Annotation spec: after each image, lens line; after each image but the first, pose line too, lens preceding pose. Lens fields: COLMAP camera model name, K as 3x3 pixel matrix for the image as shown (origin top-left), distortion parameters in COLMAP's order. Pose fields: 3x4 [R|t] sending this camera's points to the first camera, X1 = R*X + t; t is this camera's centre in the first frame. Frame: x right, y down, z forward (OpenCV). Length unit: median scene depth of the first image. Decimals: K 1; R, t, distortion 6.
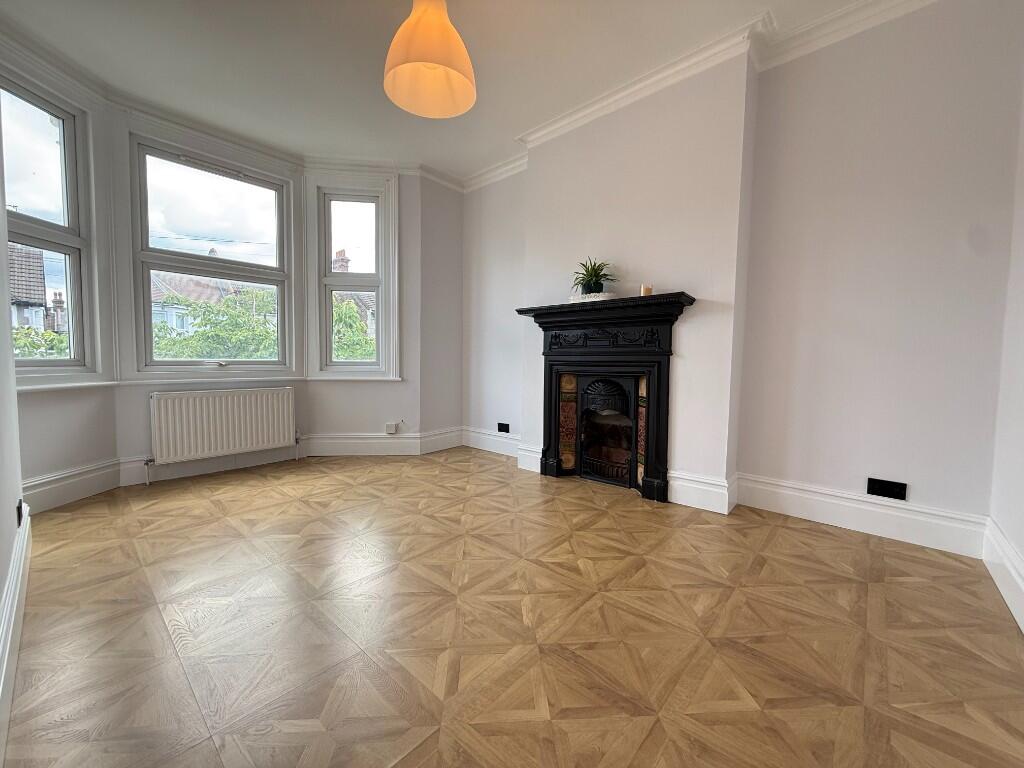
lens RADIAL K [[405.0, 0, 510.5], [0, 405.0, 383.0], [0, 0, 1]] dist [-0.001828, -0.000293]
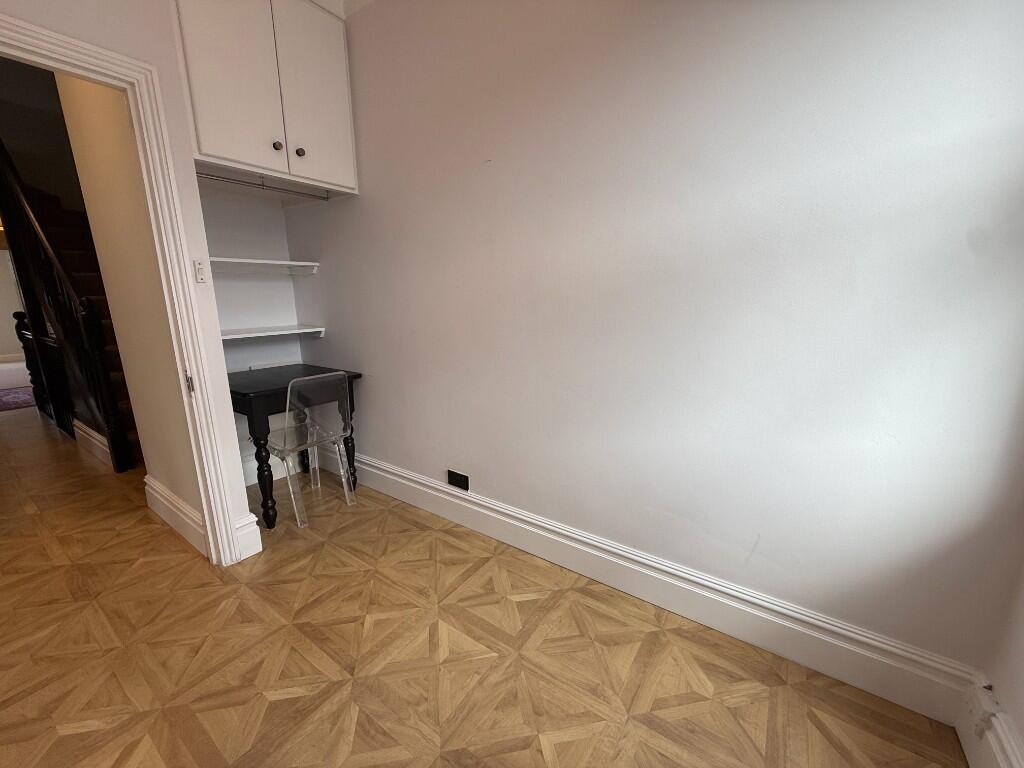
lens RADIAL K [[405.0, 0, 510.5], [0, 405.0, 383.4], [0, 0, 1]] dist [-0.001828, -0.000293]
pose [[-0.991712, 0.026560, -0.125702, -0.238538], [-0.010245, 0.958936, 0.283438, -0.394615], [0.128068, 0.282377, -0.950716, 1.980919]]
